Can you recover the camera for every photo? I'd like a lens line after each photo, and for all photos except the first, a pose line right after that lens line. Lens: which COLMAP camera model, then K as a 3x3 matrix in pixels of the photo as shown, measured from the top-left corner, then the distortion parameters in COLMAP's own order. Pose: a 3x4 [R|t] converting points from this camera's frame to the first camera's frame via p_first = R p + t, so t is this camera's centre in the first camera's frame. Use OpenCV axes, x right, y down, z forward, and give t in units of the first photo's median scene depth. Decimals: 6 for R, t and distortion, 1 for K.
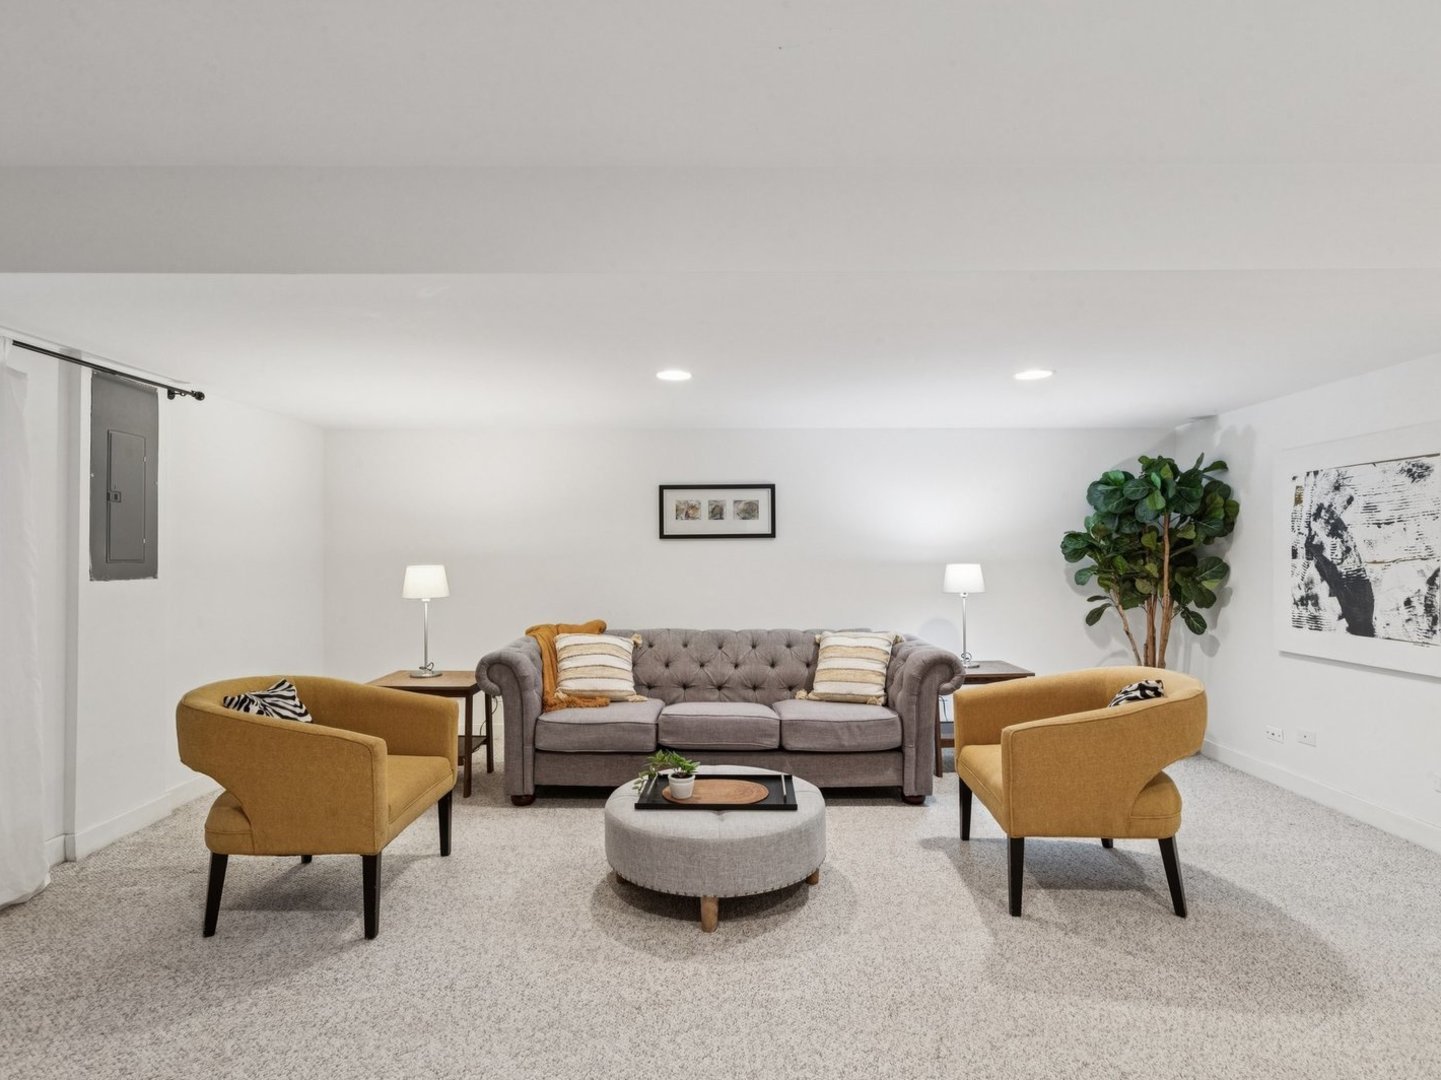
lens RADIAL K [[751.7, 0, 720.5], [0, 751.7, 540.0], [0, 0, 1]] dist [0.004827, 0.000727]
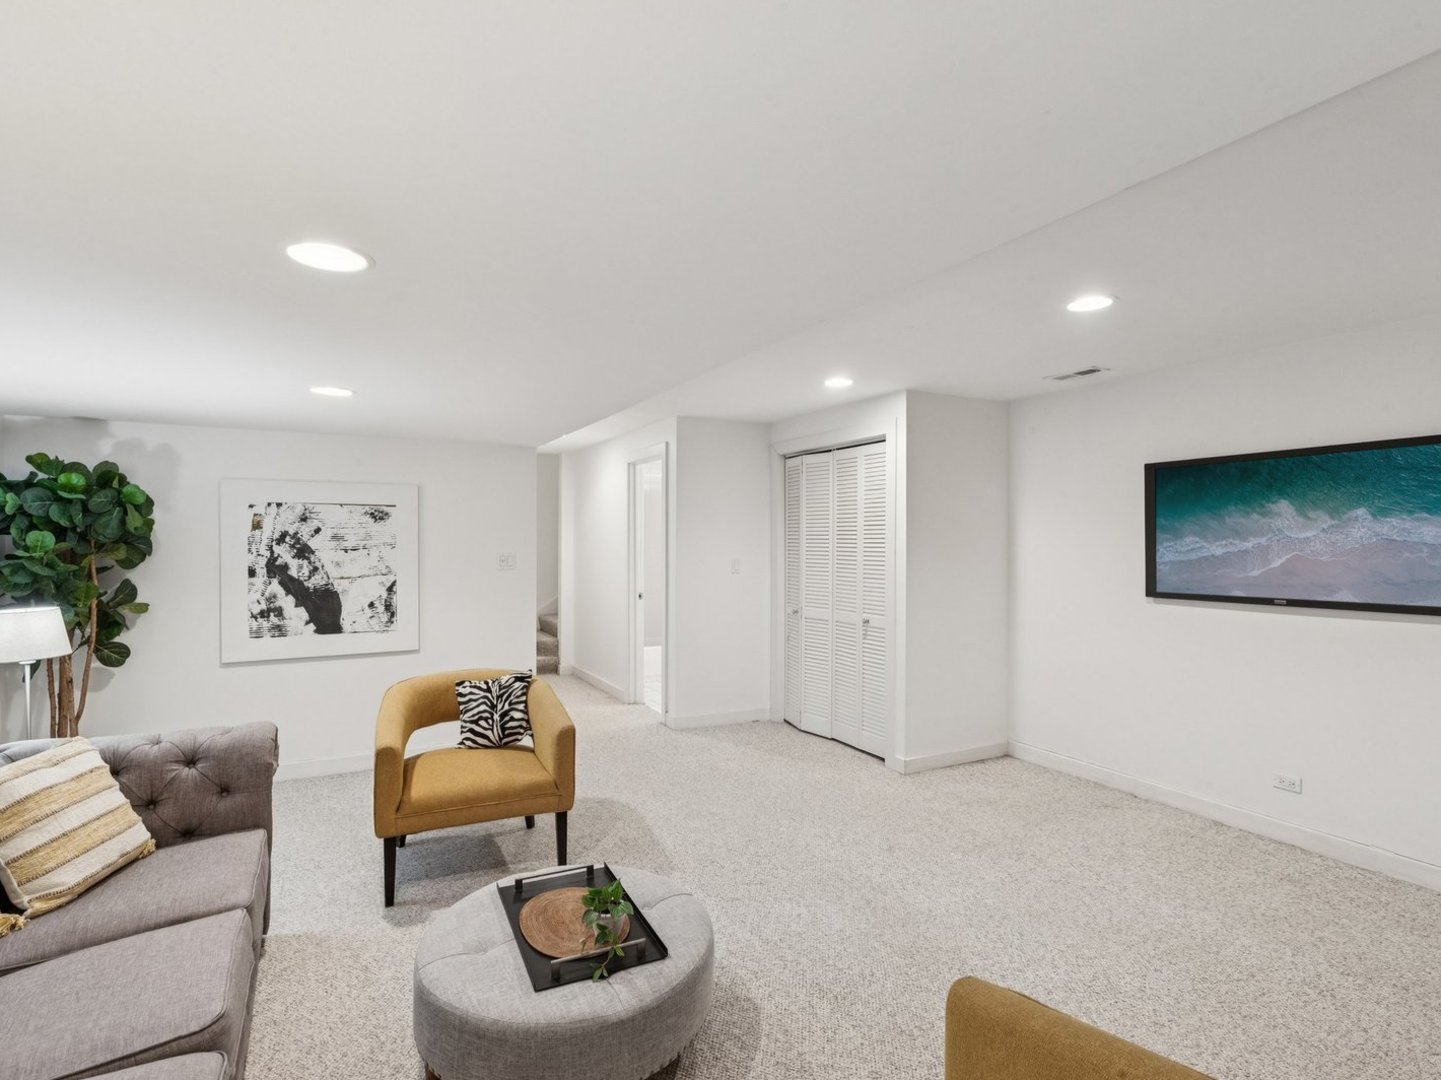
lens RADIAL K [[751.7, 0, 720.5], [0, 751.7, 540.0], [0, 0, 1]] dist [0.004827, 0.000727]
pose [[-0.479132, 0.014940, 0.877616, -0.591201], [-0.011289, 0.999668, -0.023180, -0.013682], [-0.877670, -0.021014, -0.478804, 0.962671]]
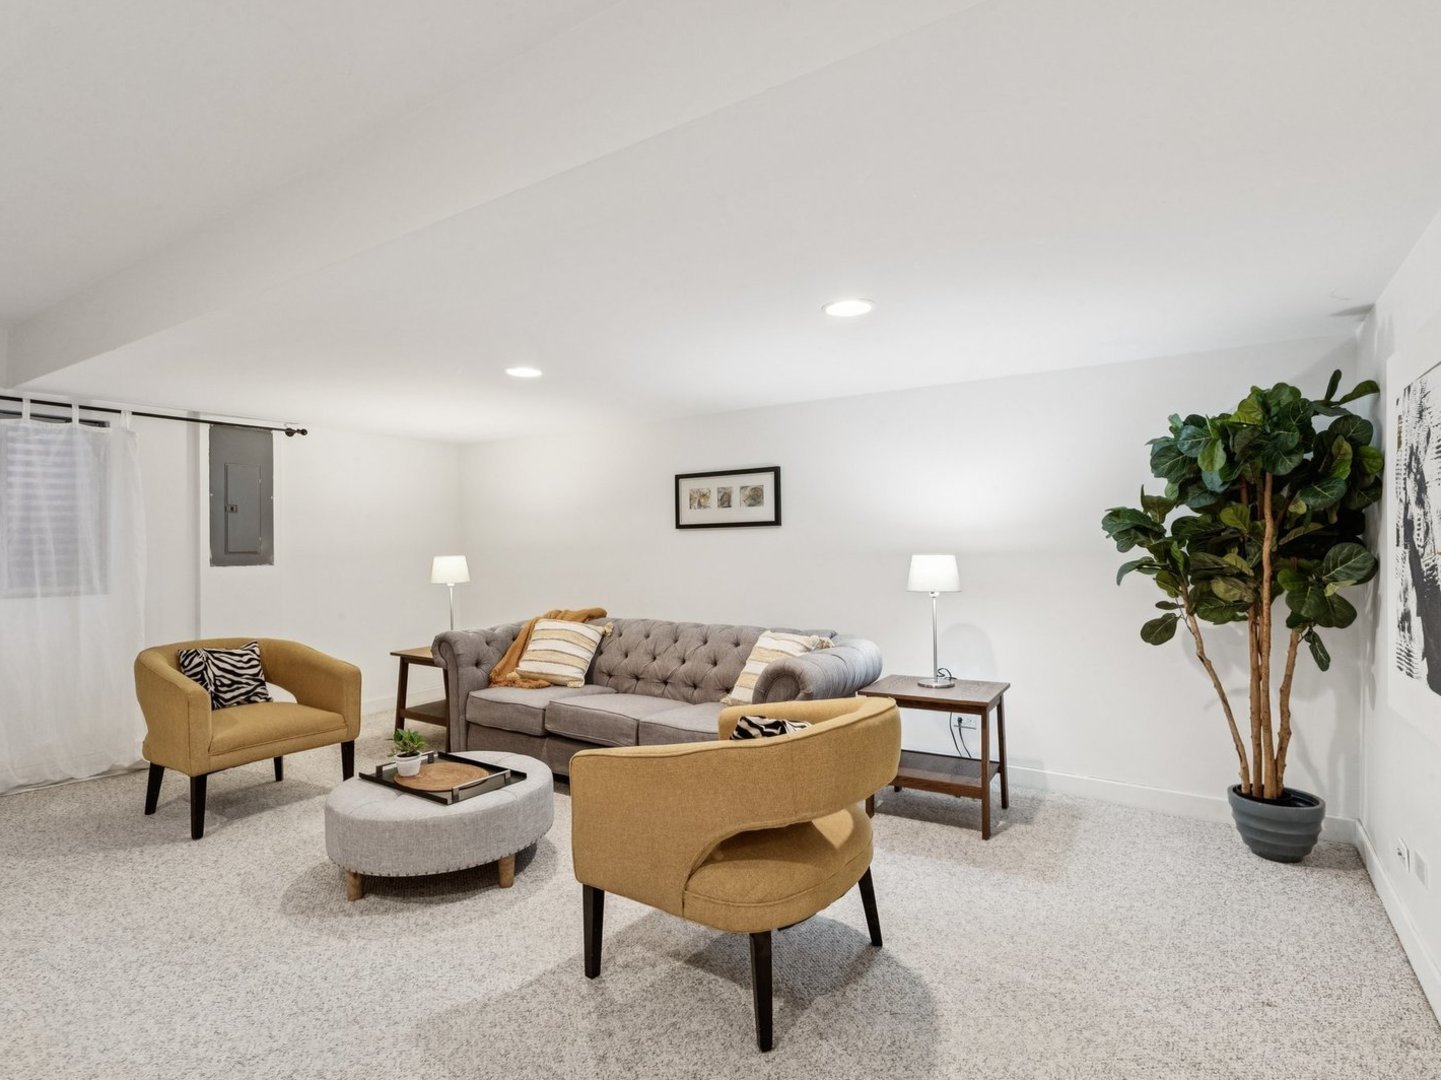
lens RADIAL K [[748.6, 0, 720.5], [0, 748.6, 540.0], [0, 0, 1]] dist [-0.000342, -0.000225]
pose [[0.837966, -0.010466, -0.545621, 0.669961], [0.019413, 0.999755, 0.010638, 0.004910], [0.545376, -0.019506, 0.837964, 0.268568]]
